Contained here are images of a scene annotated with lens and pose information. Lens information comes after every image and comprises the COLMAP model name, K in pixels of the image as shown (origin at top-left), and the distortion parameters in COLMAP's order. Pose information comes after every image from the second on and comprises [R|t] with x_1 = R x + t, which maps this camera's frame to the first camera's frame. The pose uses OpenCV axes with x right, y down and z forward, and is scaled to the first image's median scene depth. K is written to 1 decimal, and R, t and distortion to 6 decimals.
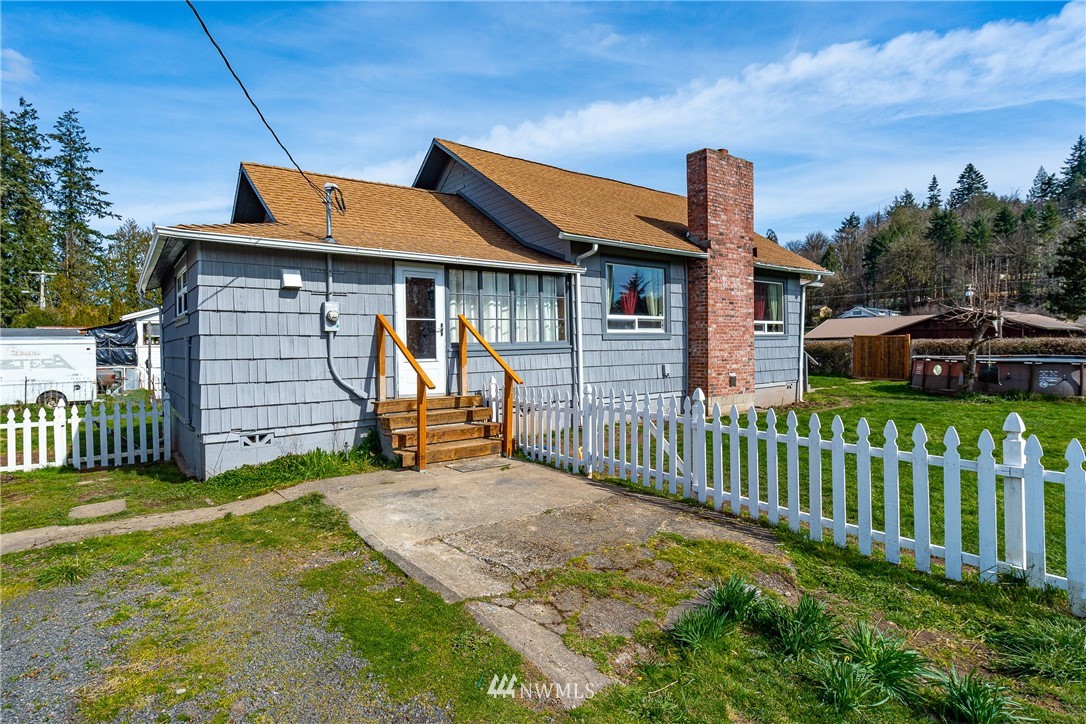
lens RADIAL K [[548.3, 0, 499.6], [0, 548.3, 349.1], [0, 0, 1]] dist [-0.002640, -0.000020]
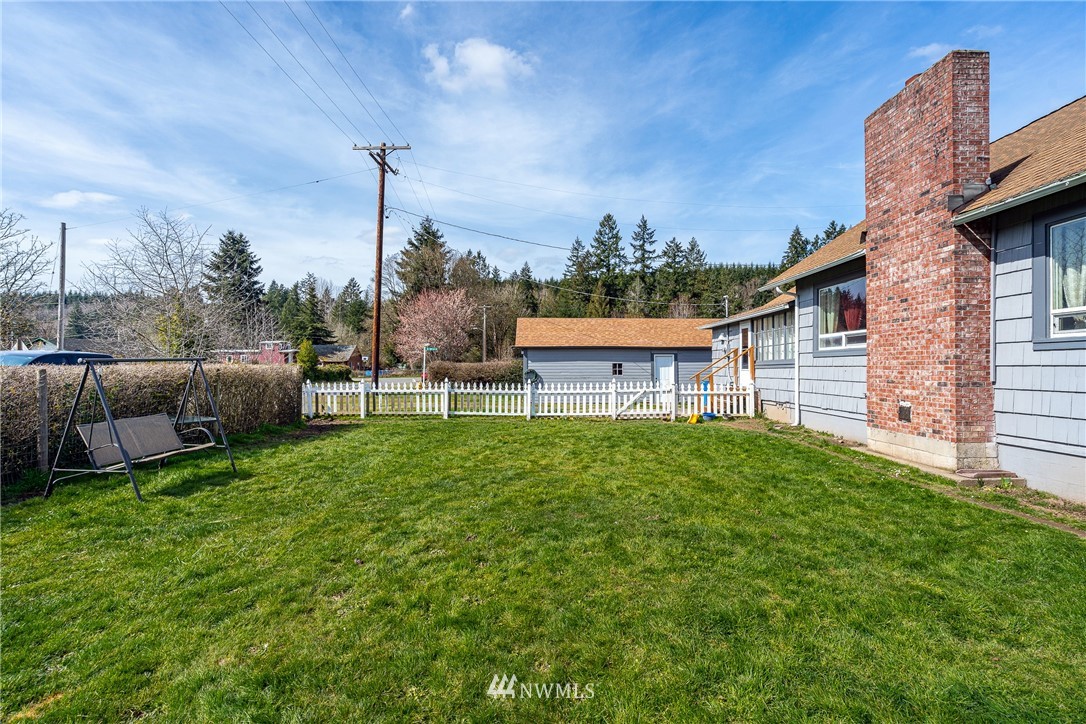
lens RADIAL K [[488.0, 0, 543.1], [0, 488.0, 361.3], [0, 0, 1]] dist [-0.000029, 0.000566]
pose [[-0.579291, 0.001017, -0.815120, 1.144600], [0.000482, 0.999999, 0.000905, -0.007858], [0.815121, 0.000131, -0.579291, 0.946242]]
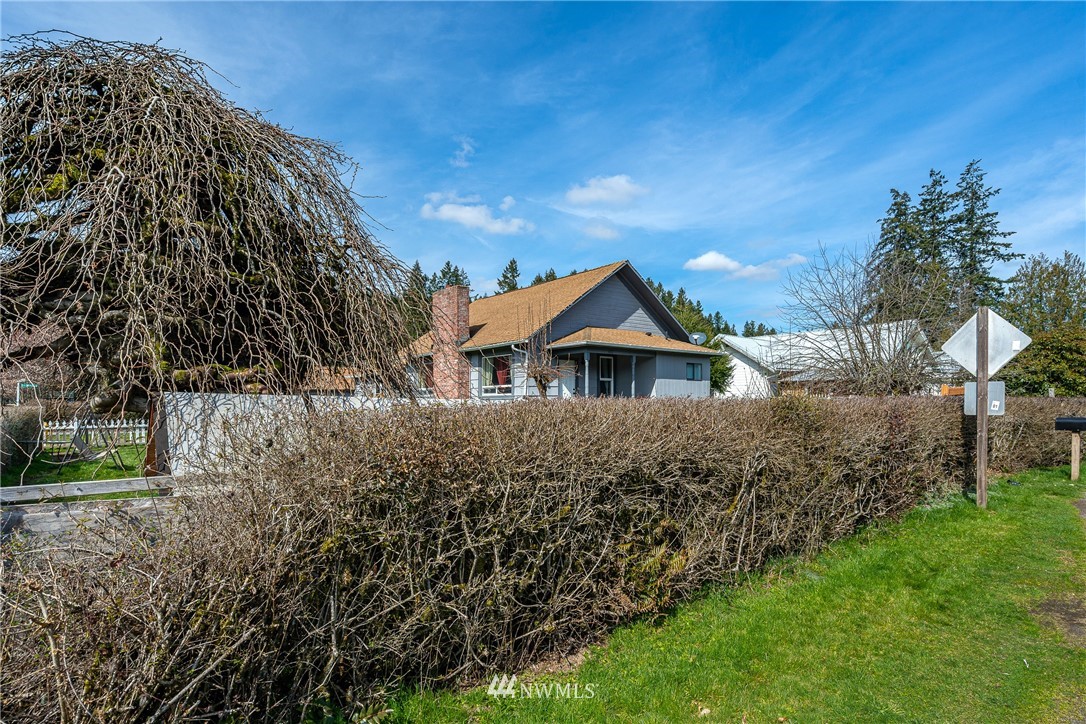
lens RADIAL K [[575.7, 0, 527.6], [0, 575.7, 422.1], [0, 0, 1]] dist [0.003430, 0.000591]
pose [[0.048365, 0.045378, -0.997798, 2.133263], [-0.004238, 0.998968, 0.045226, -0.028825], [0.998821, 0.002042, 0.048507, 1.118729]]
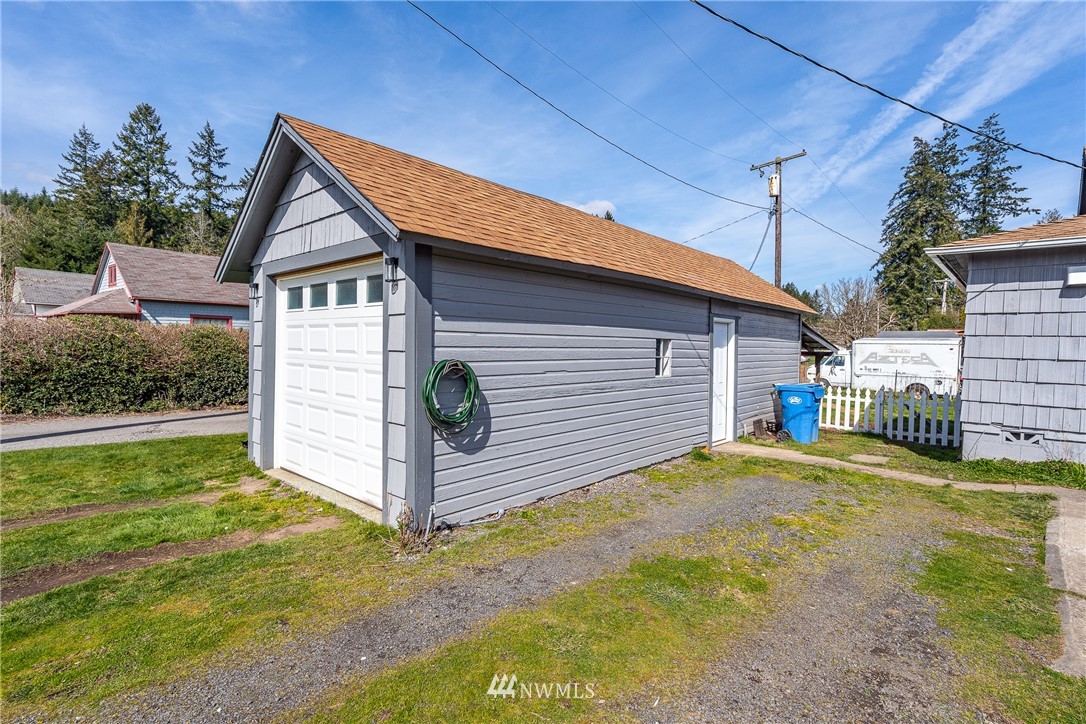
lens RADIAL K [[517.7, 0, 536.3], [0, 517.7, 367.6], [0, 0, 1]] dist [0.000257, -0.000062]
pose [[0.193730, 0.061609, -0.979119, 0.180856], [-0.029630, 0.997938, 0.056930, 0.003386], [0.980607, 0.017983, 0.195156, -0.047406]]
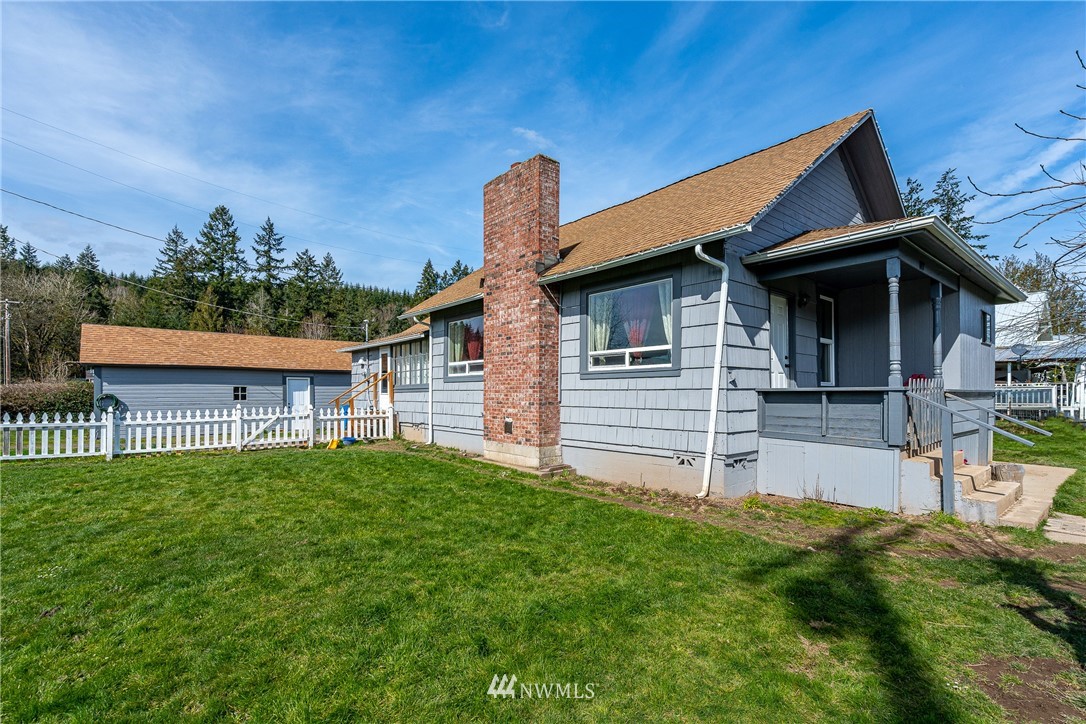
lens RADIAL K [[501.4, 0, 543.6], [0, 501.4, 391.9], [0, 0, 1]] dist [-0.004781, 0.000891]
pose [[0.088071, 0.011555, -0.996047, 1.181497], [-0.007953, 0.999909, 0.010897, -0.007261], [0.996082, 0.006962, 0.088154, 0.946334]]
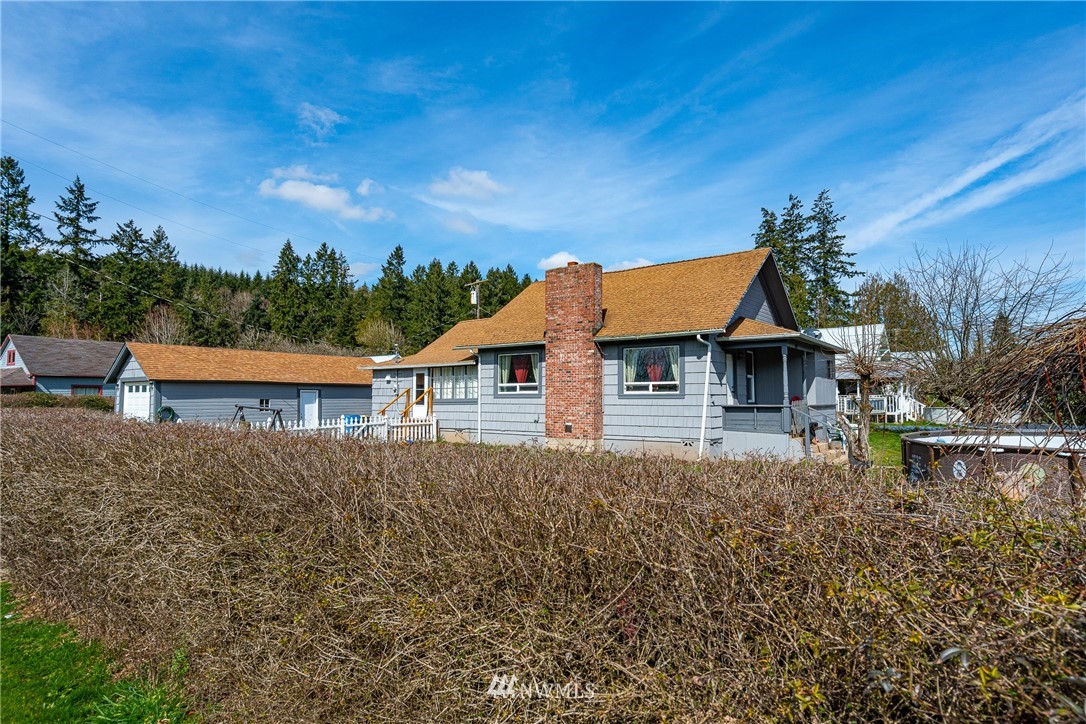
lens RADIAL K [[588.1, 0, 544.3], [0, 588.1, 372.1], [0, 0, 1]] dist [0.003187, -0.001328]
pose [[0.312218, -0.028734, -0.949576, 1.745281], [-0.010426, 0.999379, -0.033670, -0.032122], [0.949953, 0.020413, 0.311725, 0.458949]]
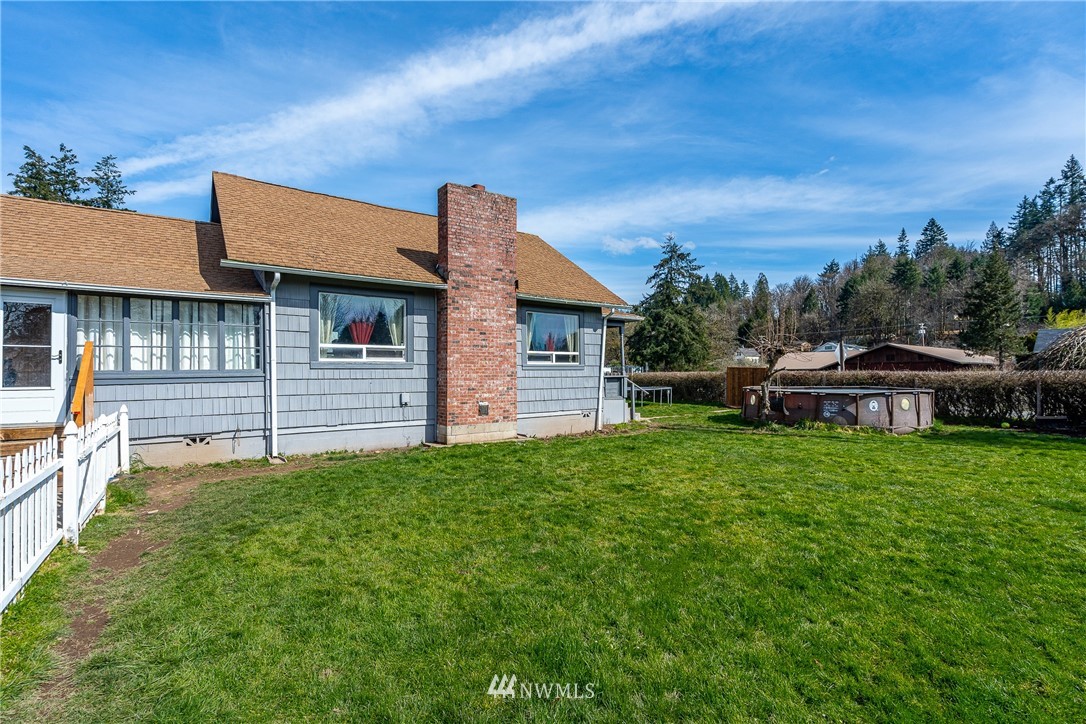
lens RADIAL K [[495.2, 0, 546.8], [0, 495.2, 370.5], [0, 0, 1]] dist [-0.008311, -0.000292]
pose [[0.999555, 0.006125, 0.029187, 0.495313], [-0.005645, 0.999848, -0.016497, -0.000715], [-0.029284, 0.016325, 0.999438, 0.069927]]
